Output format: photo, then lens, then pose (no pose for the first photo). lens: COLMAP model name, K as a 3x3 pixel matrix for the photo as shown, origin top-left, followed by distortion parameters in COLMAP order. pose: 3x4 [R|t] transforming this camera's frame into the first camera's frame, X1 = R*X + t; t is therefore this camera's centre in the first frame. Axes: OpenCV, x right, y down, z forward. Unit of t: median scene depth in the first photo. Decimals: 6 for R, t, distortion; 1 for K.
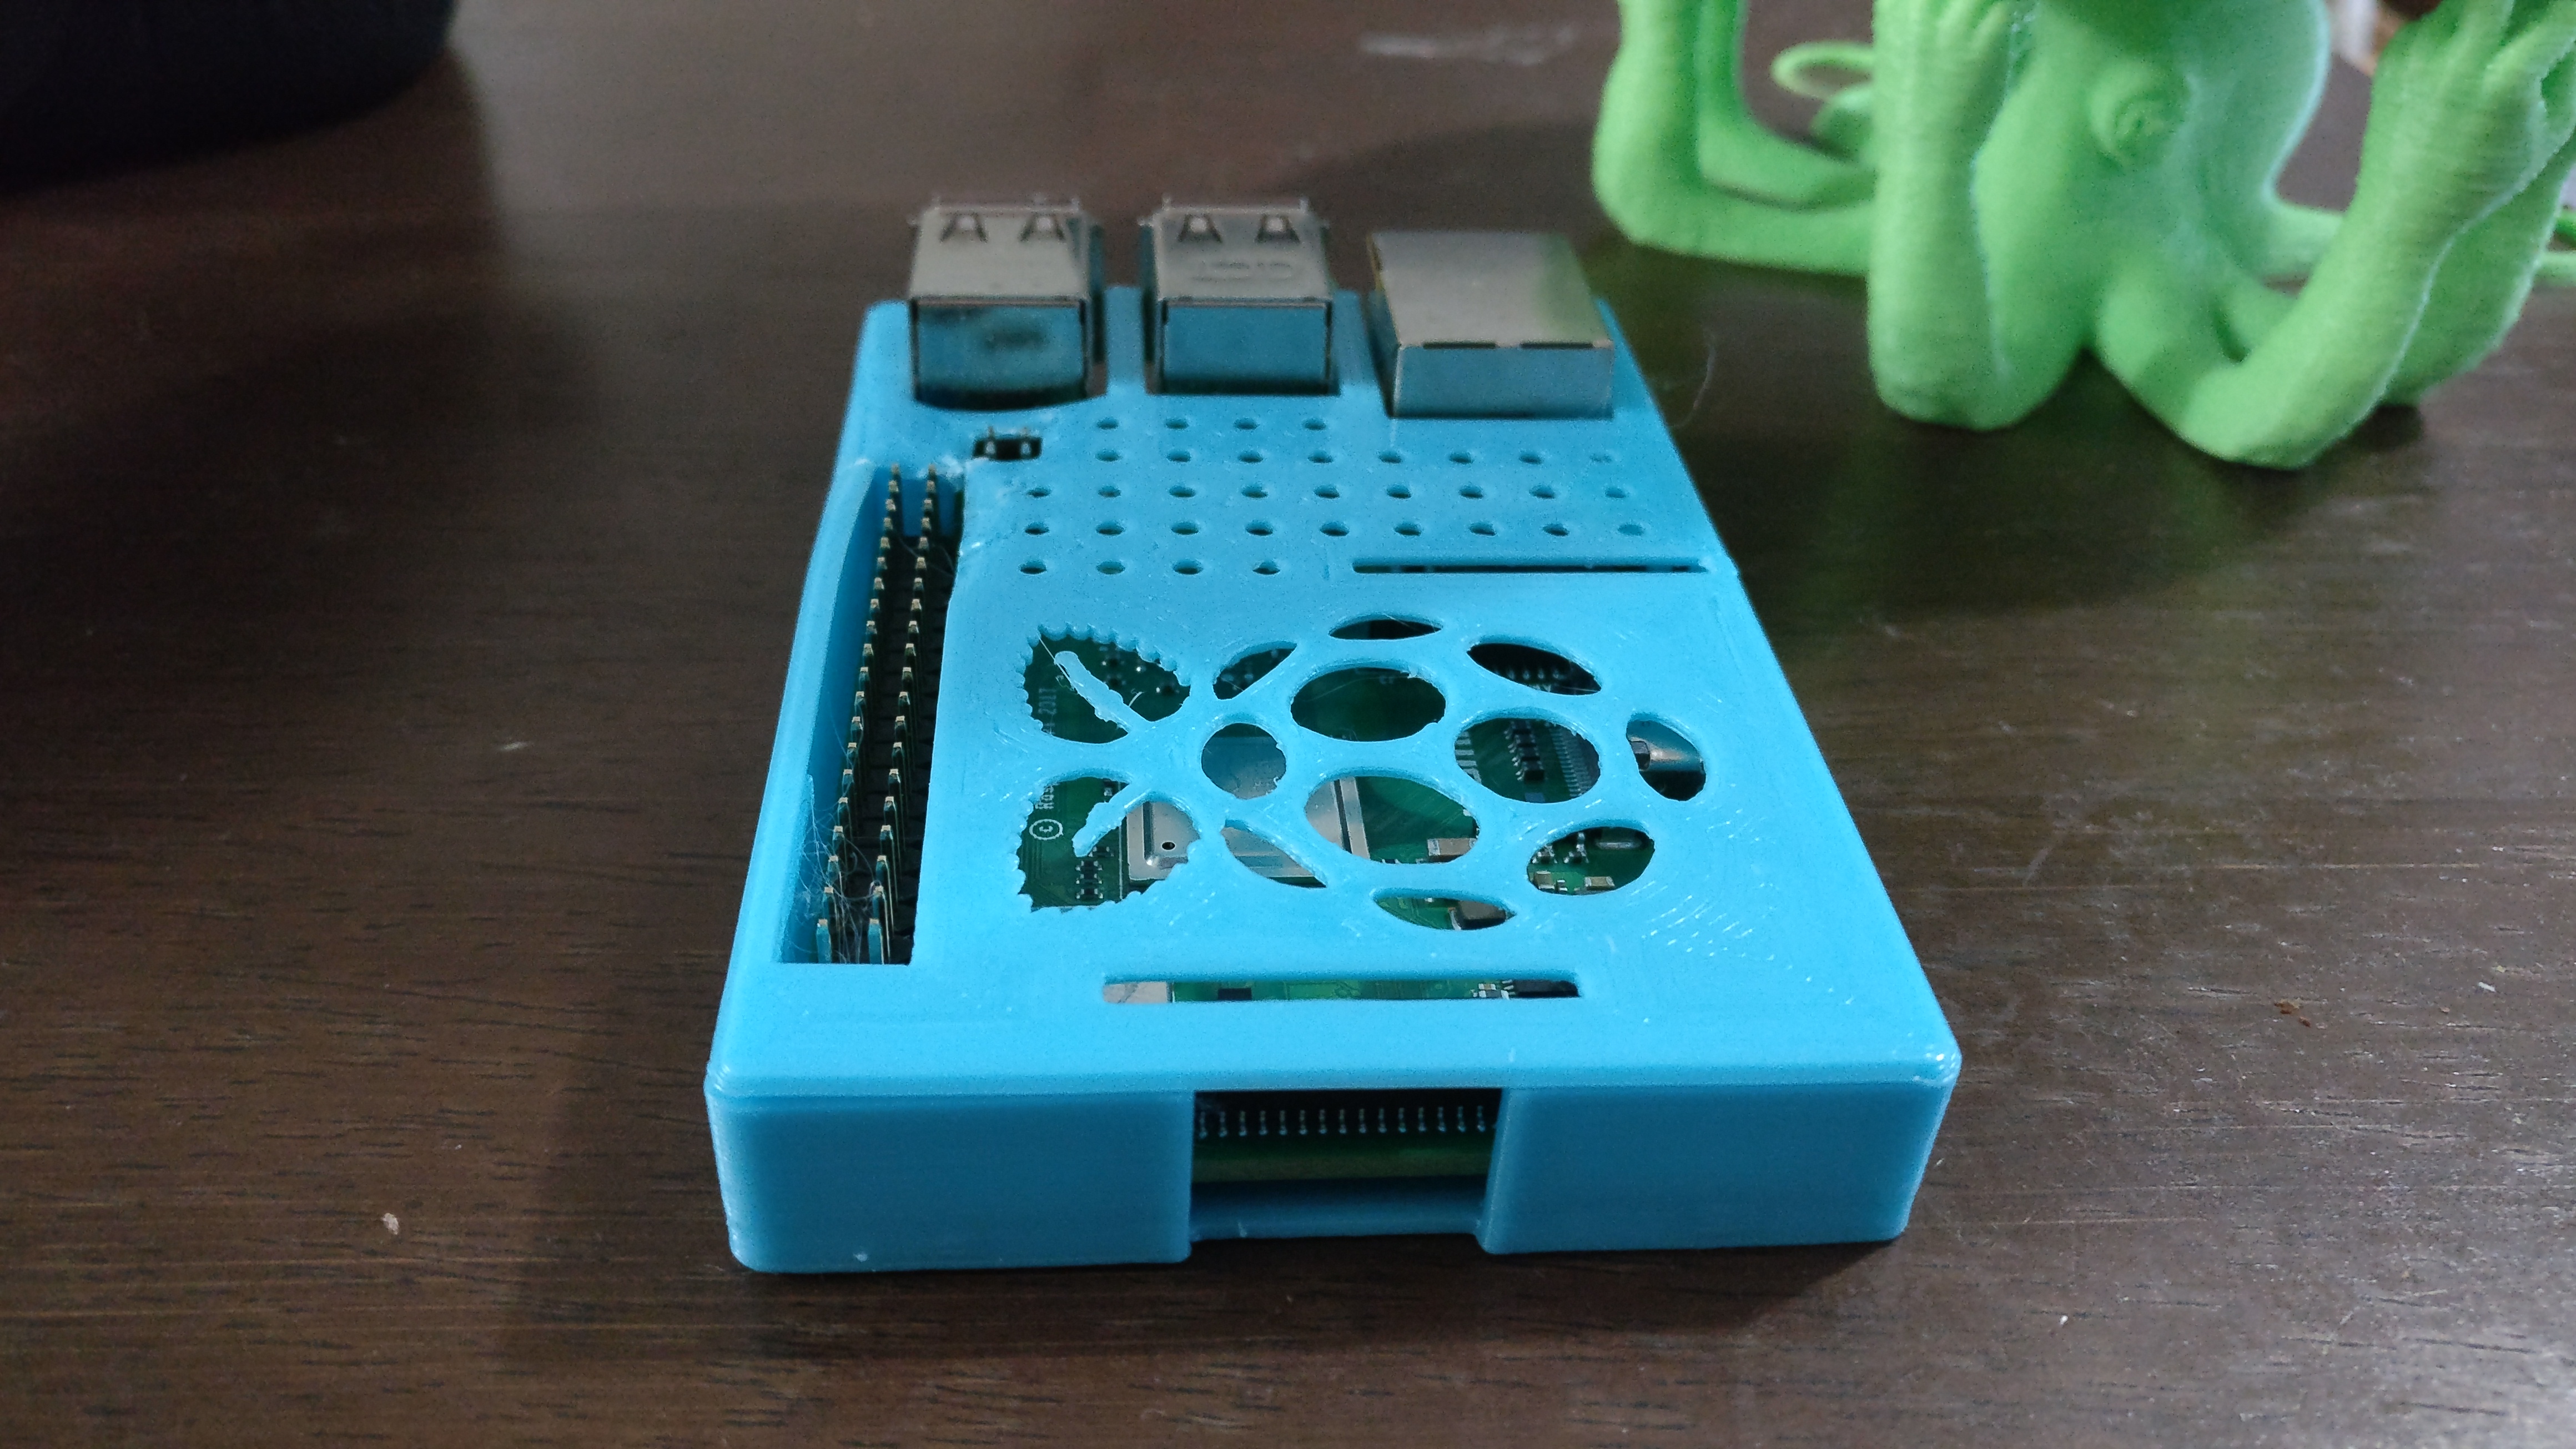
lens RADIAL K [[2059.6, 0, 1261.5], [0, 2059.6, 701.7], [0, 0, 1]] dist [-0.102956, 0.171279]
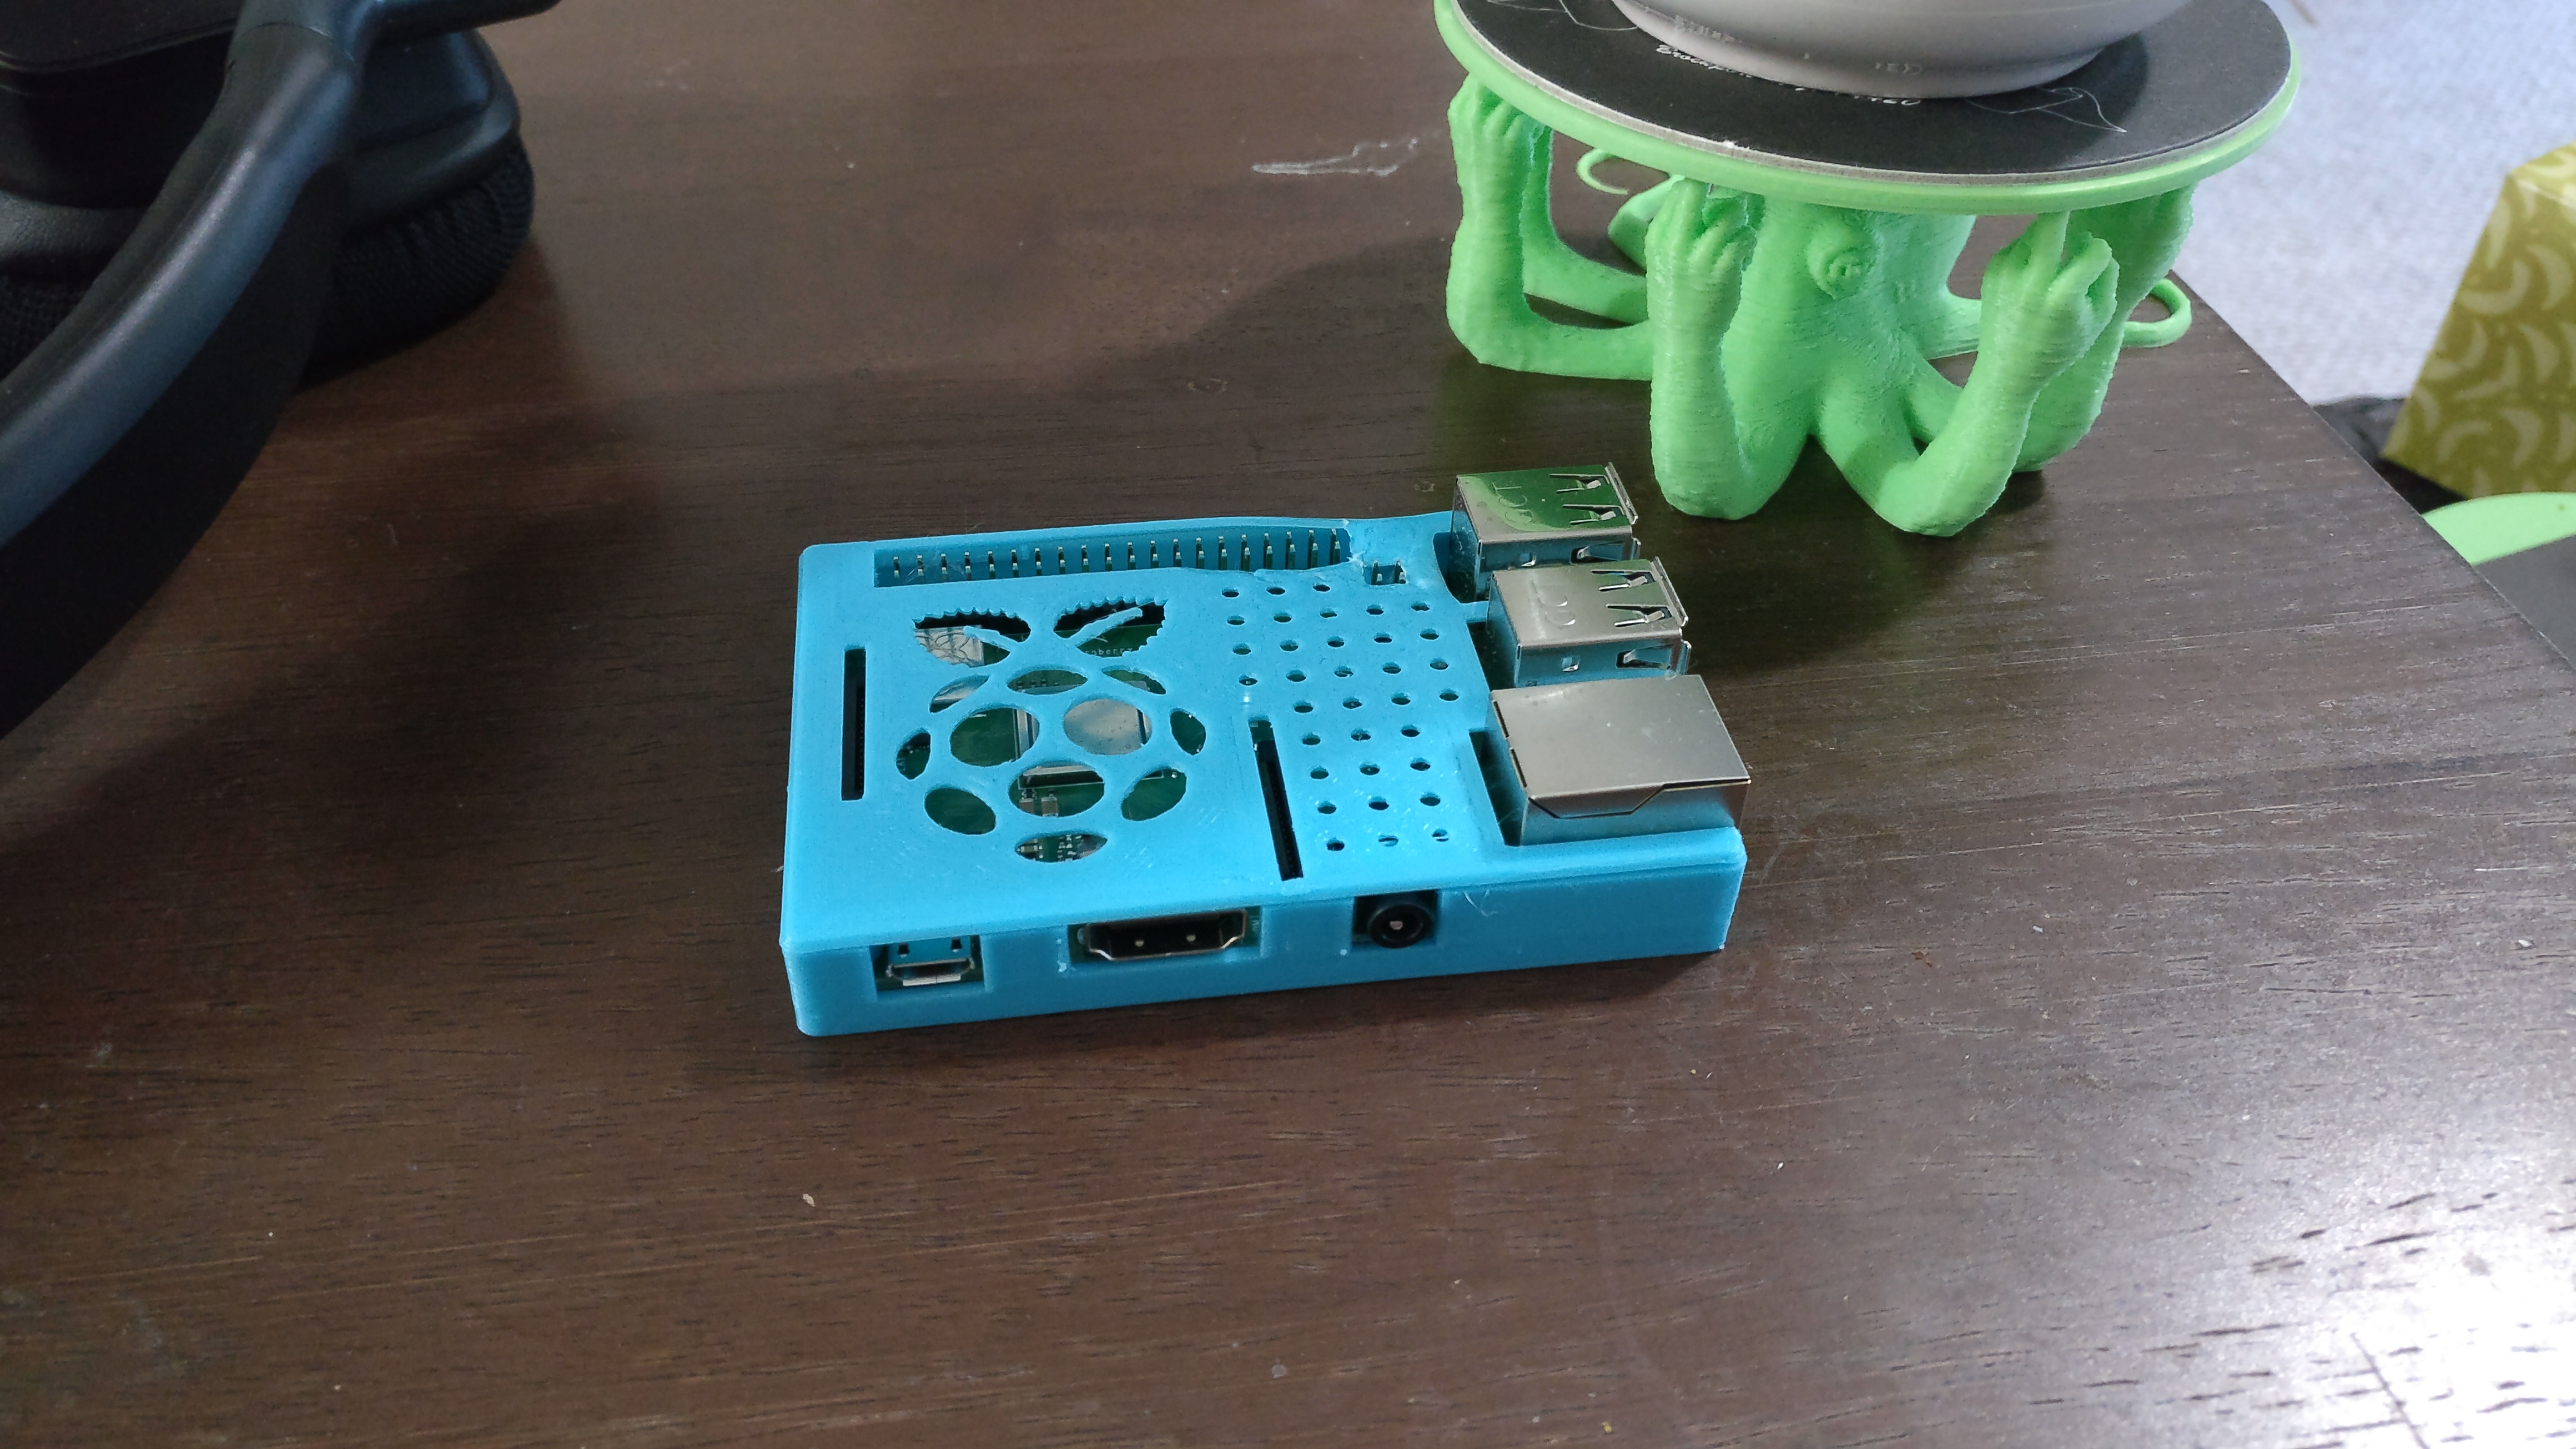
lens RADIAL K [[2047.4, 0, 1251.4], [0, 2047.4, 676.2], [0, 0, 1]] dist [-0.025952, -0.003535]
pose [[0.994915, -0.075572, 0.066588, -0.111159], [0.069684, 0.993794, 0.086699, -0.230849], [-0.072727, -0.081618, 0.994007, -0.527379]]
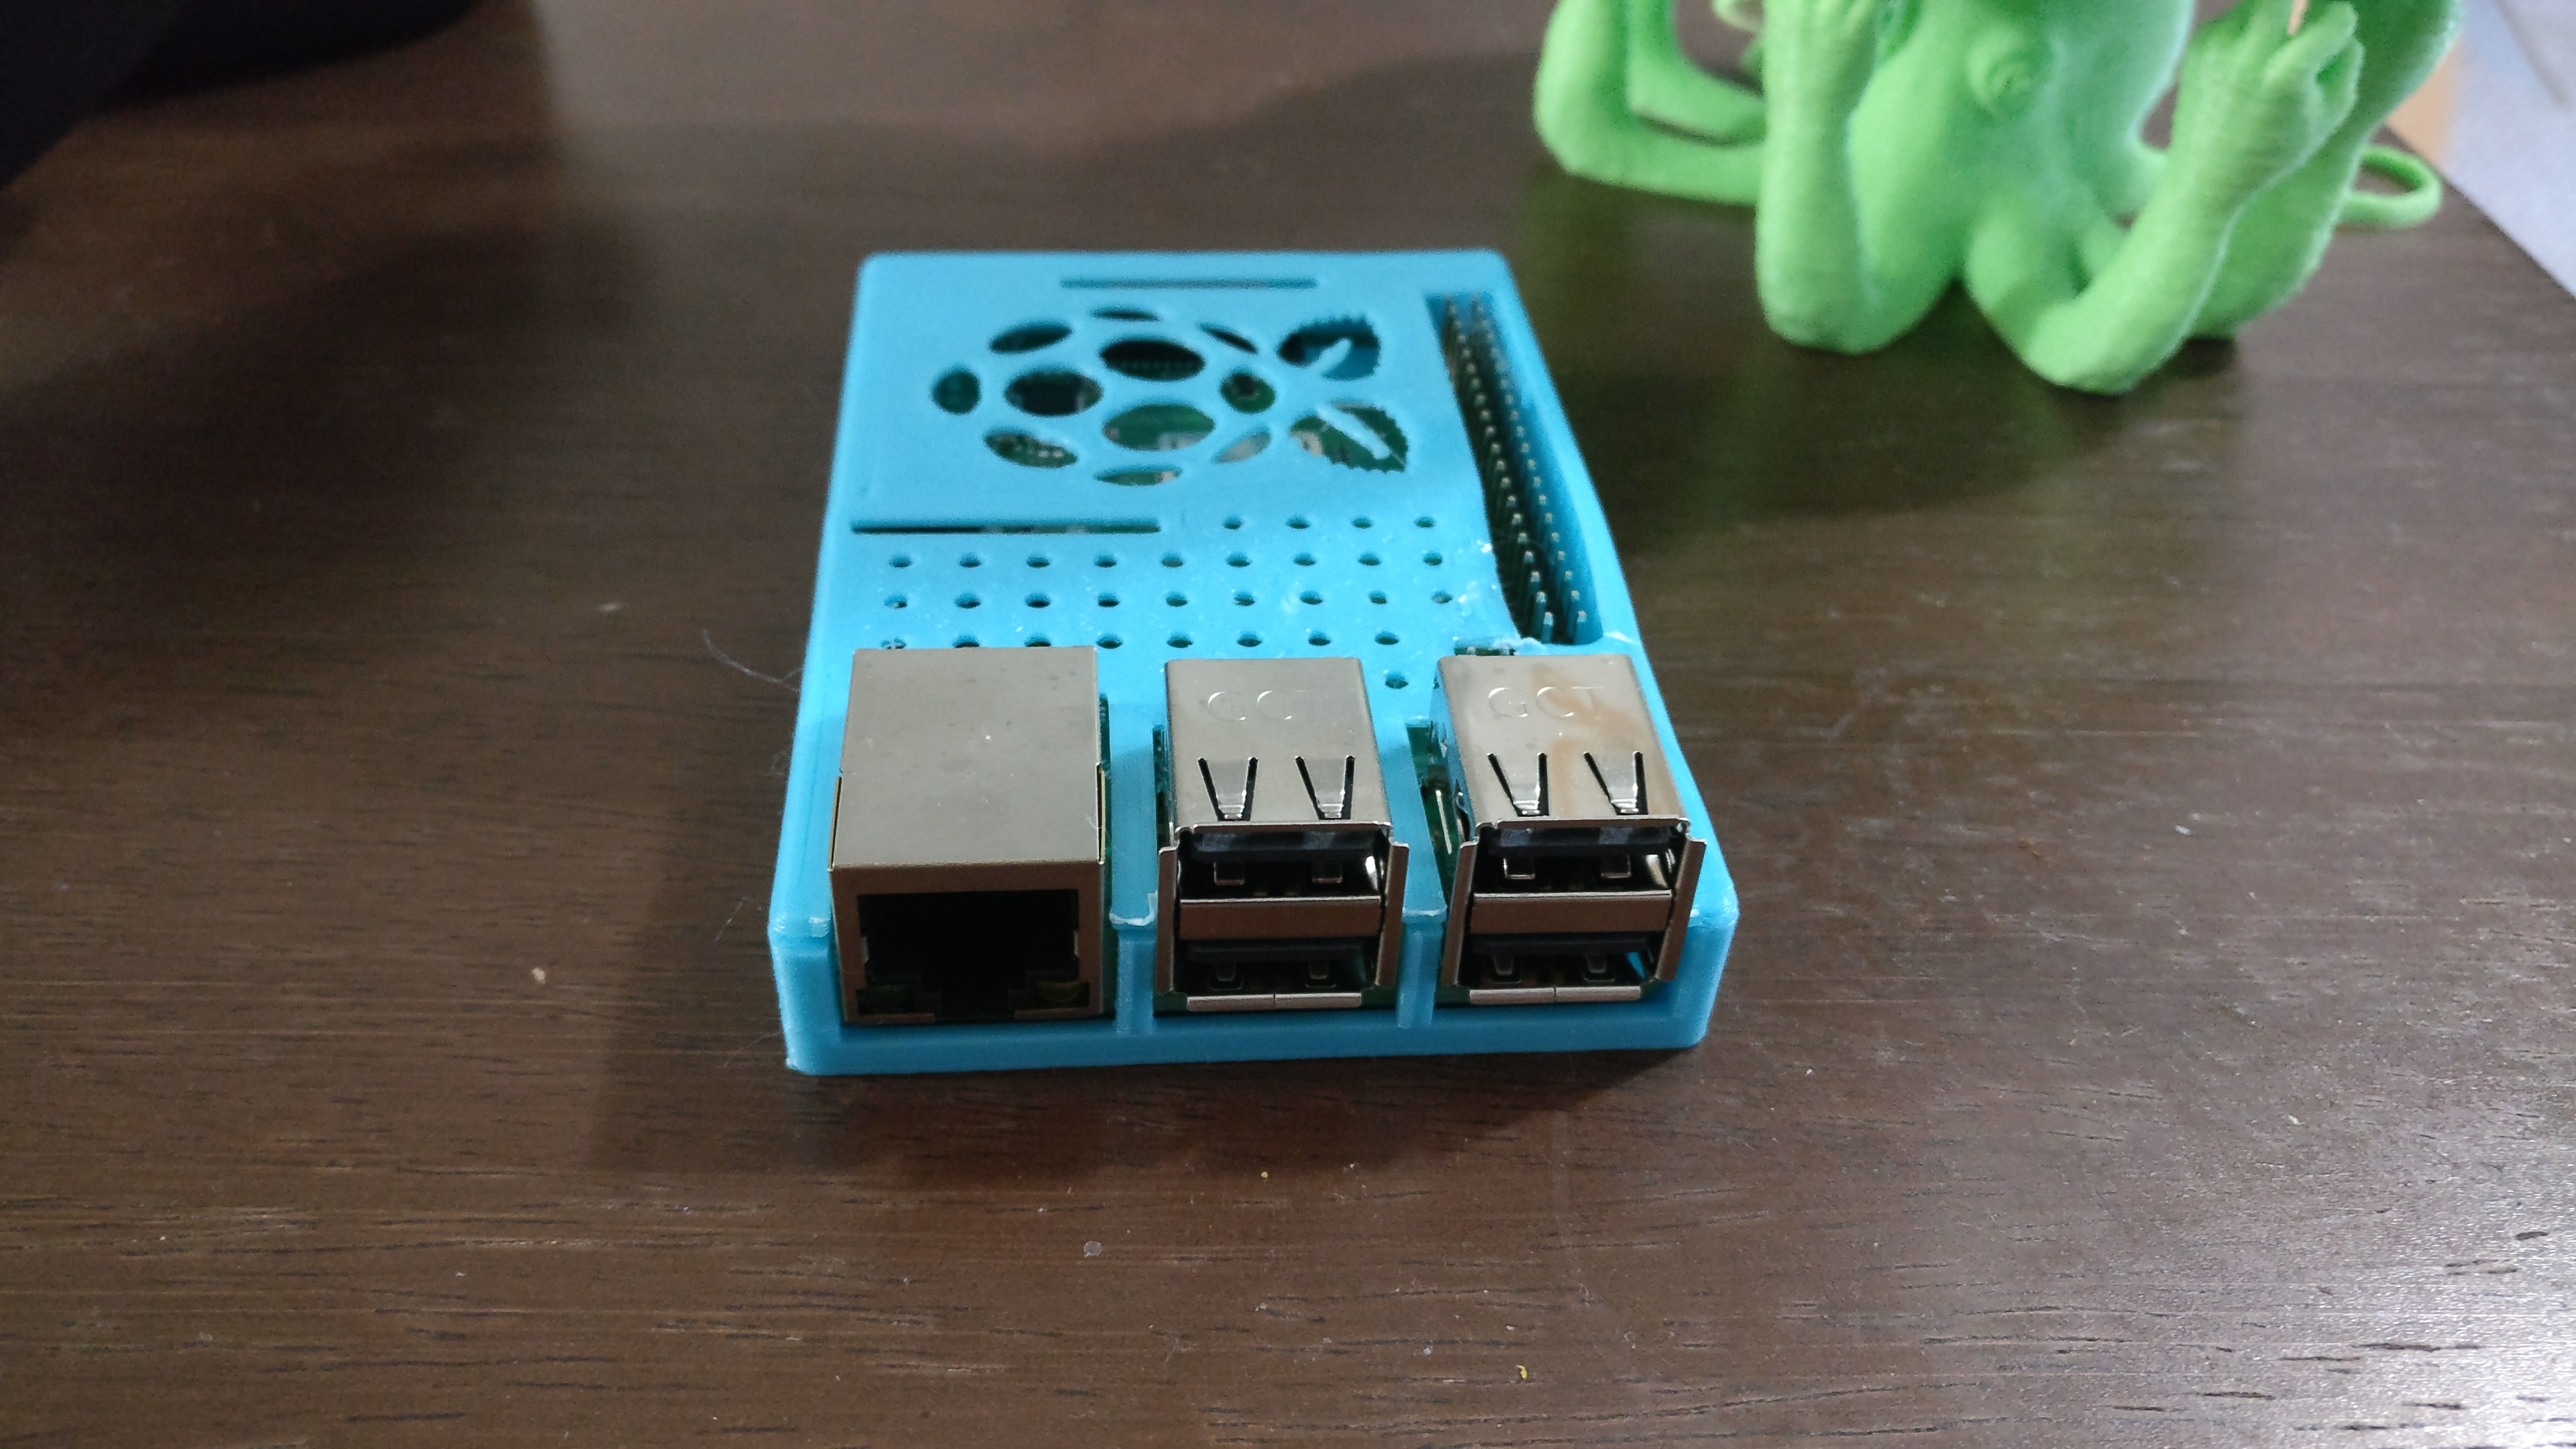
lens RADIAL K [[2059.6, 0, 1261.5], [0, 2059.6, 701.7], [0, 0, 1]] dist [-0.102956, 0.171279]
pose [[0.999824, 0.018729, 0.000457, 0.027027], [-0.018711, 0.997105, 0.073693, -0.019828], [0.000925, -0.073689, 0.997281, -0.234652]]
